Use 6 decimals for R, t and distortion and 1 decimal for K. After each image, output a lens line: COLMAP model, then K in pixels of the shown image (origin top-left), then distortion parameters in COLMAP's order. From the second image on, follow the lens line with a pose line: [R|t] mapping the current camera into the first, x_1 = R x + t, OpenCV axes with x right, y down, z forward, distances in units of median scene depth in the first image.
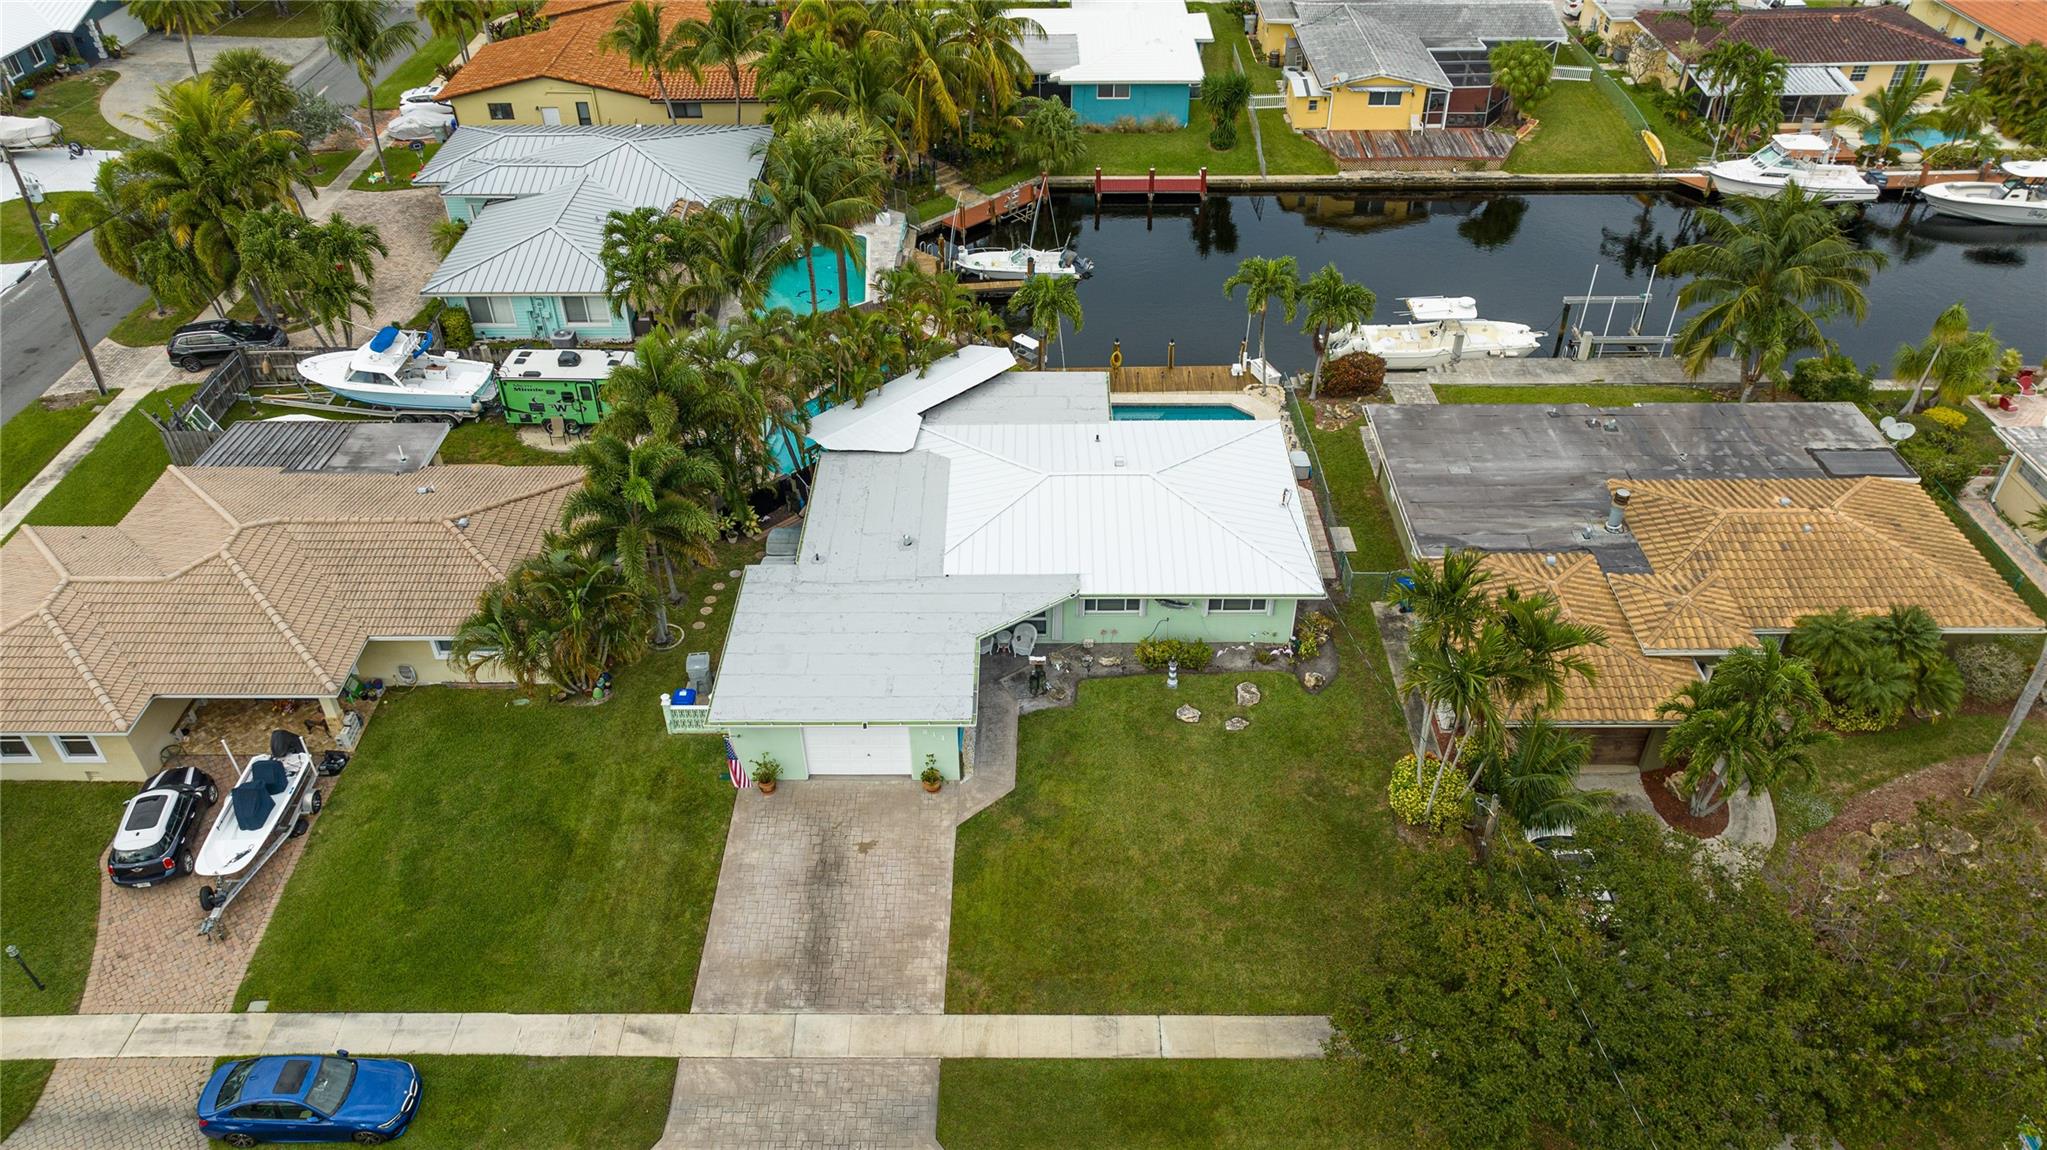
lens RADIAL K [[1427.3, 0, 1023.5], [0, 1427.3, 575.0], [0, 0, 1]] dist [-0.007830, 0.001752]
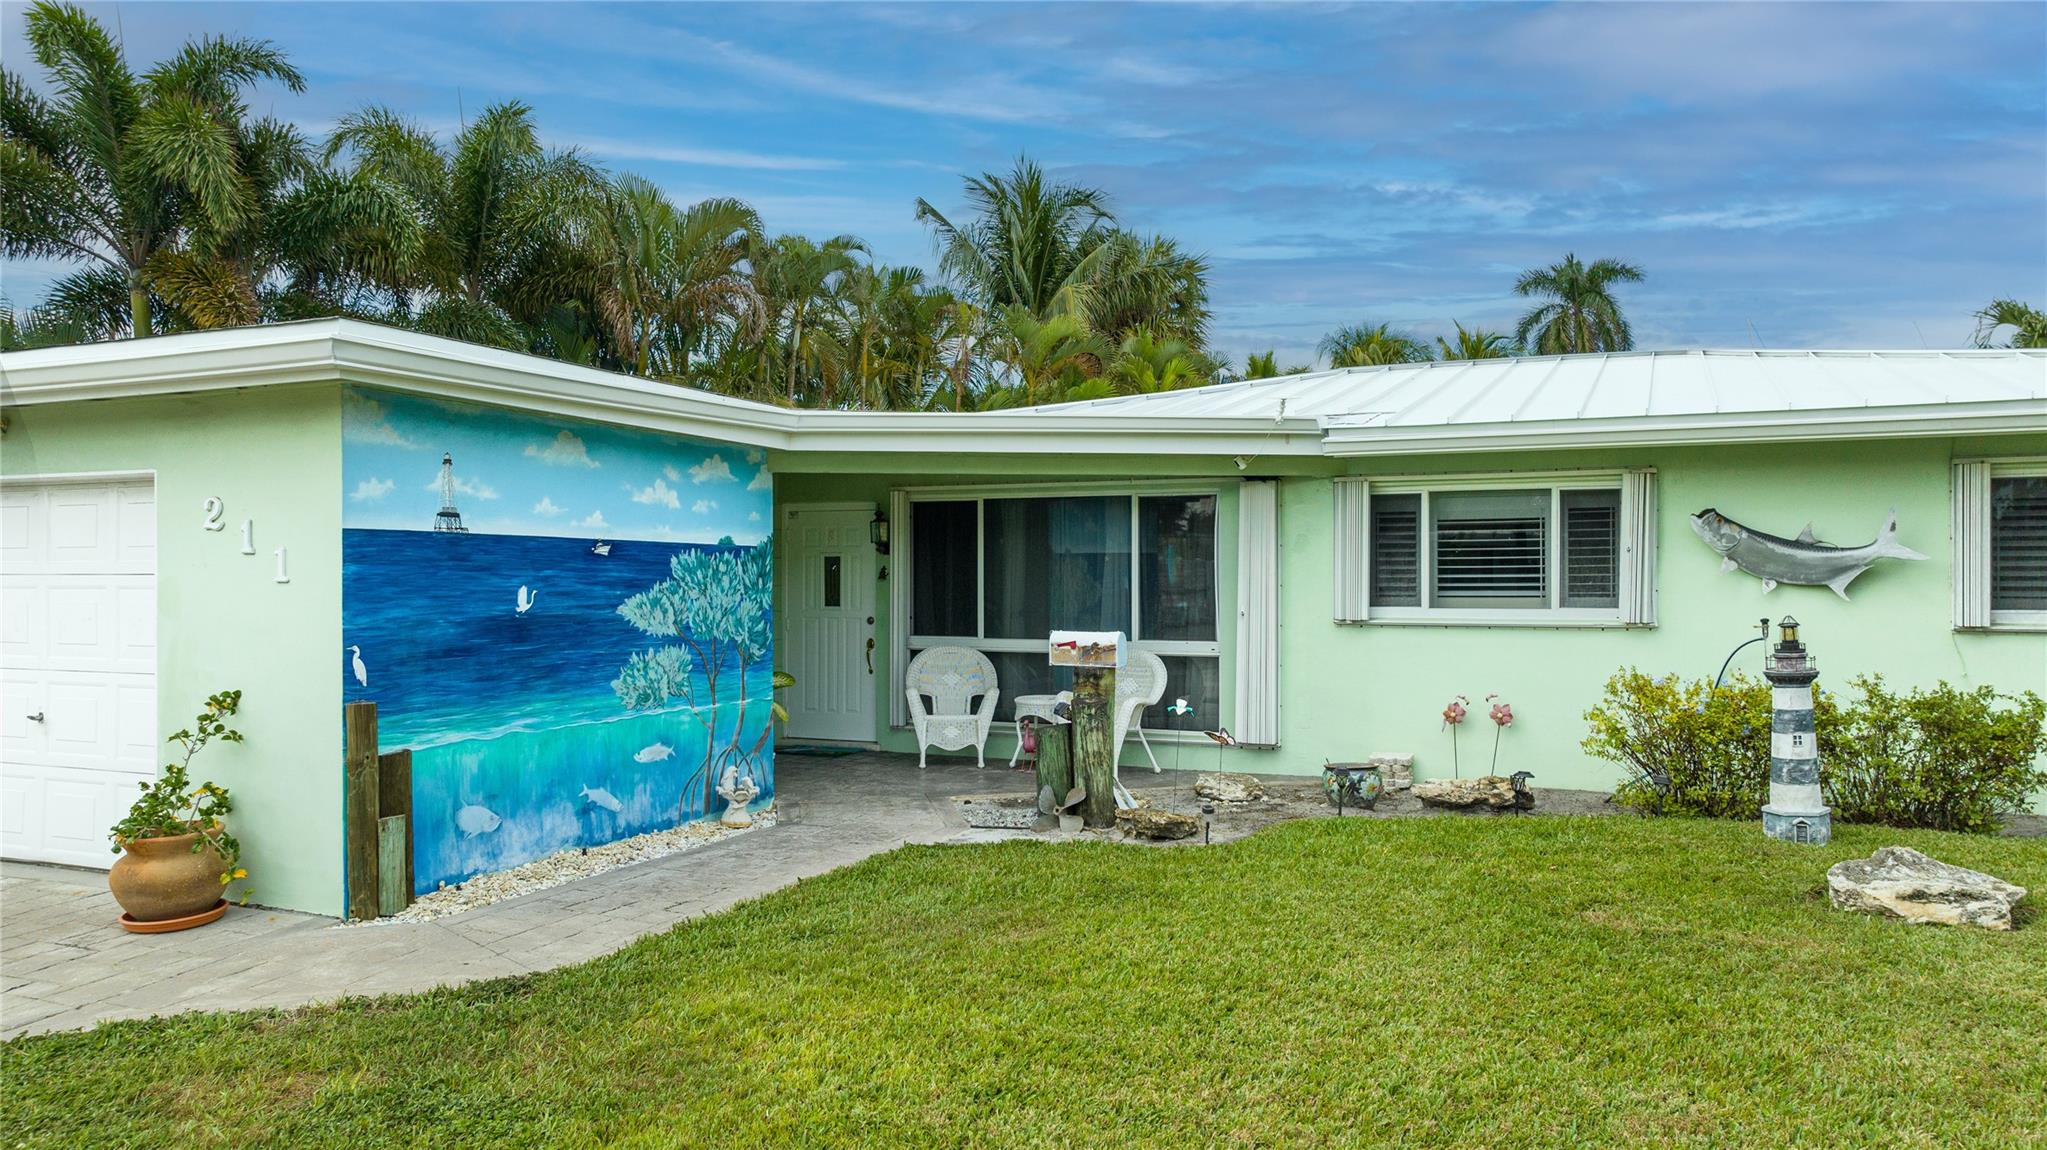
lens RADIAL K [[1427.3, 0, 1023.5], [0, 1427.3, 575.0], [0, 0, 1]] dist [-0.007830, 0.001752]
pose [[0.916901, 0.017055, -0.398749, 0.112440], [-0.253607, 0.796353, -0.549095, 0.222593], [0.308181, 0.604591, 0.734503, 1.067849]]
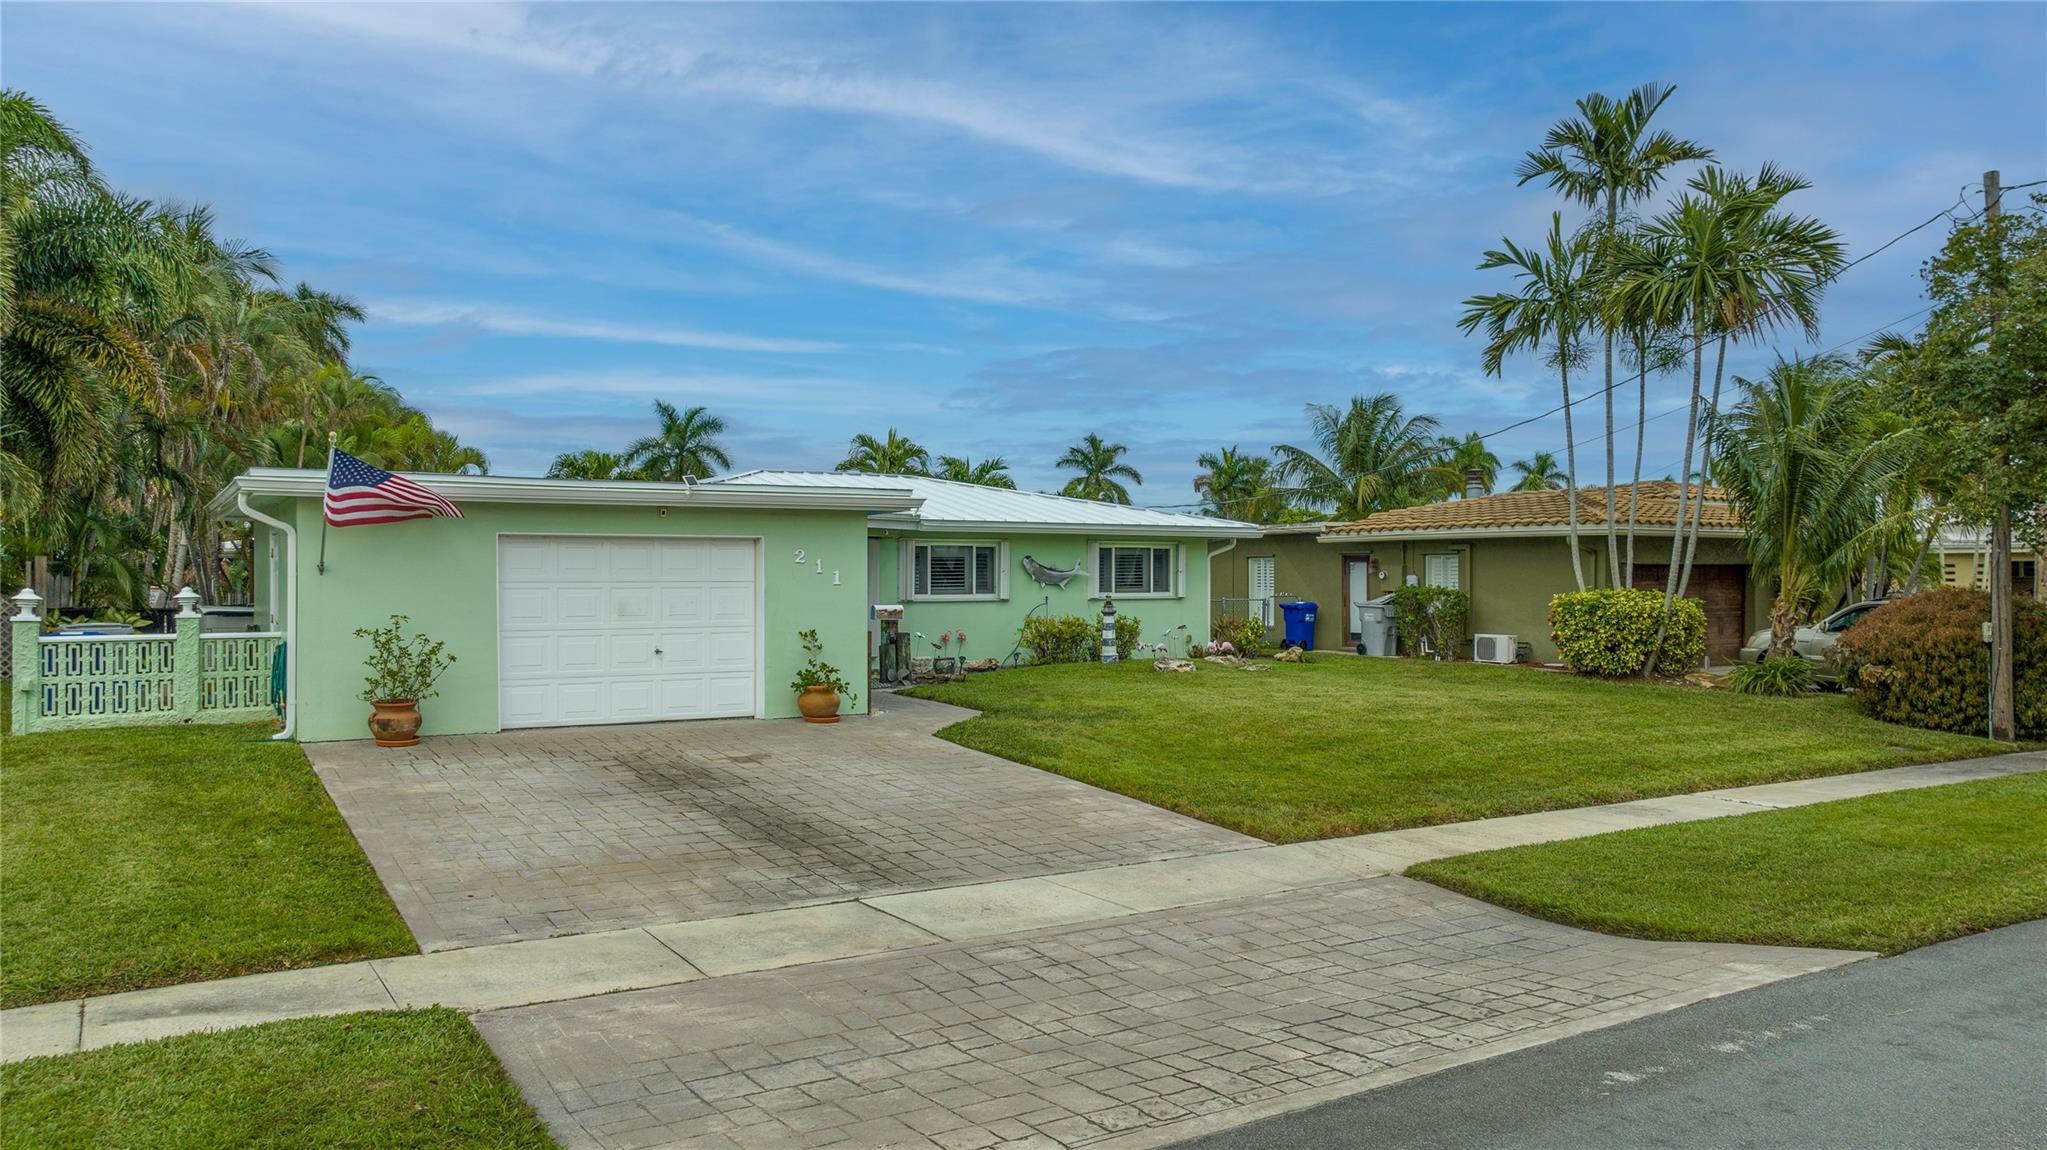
lens RADIAL K [[1427.3, 0, 1023.5], [0, 1427.3, 575.0], [0, 0, 1]] dist [-0.007830, 0.001752]
pose [[0.843570, 0.016649, 0.536760, -0.288540], [0.315363, 0.793661, -0.520240, 0.426030], [-0.434667, 0.608133, 0.664258, 0.810641]]
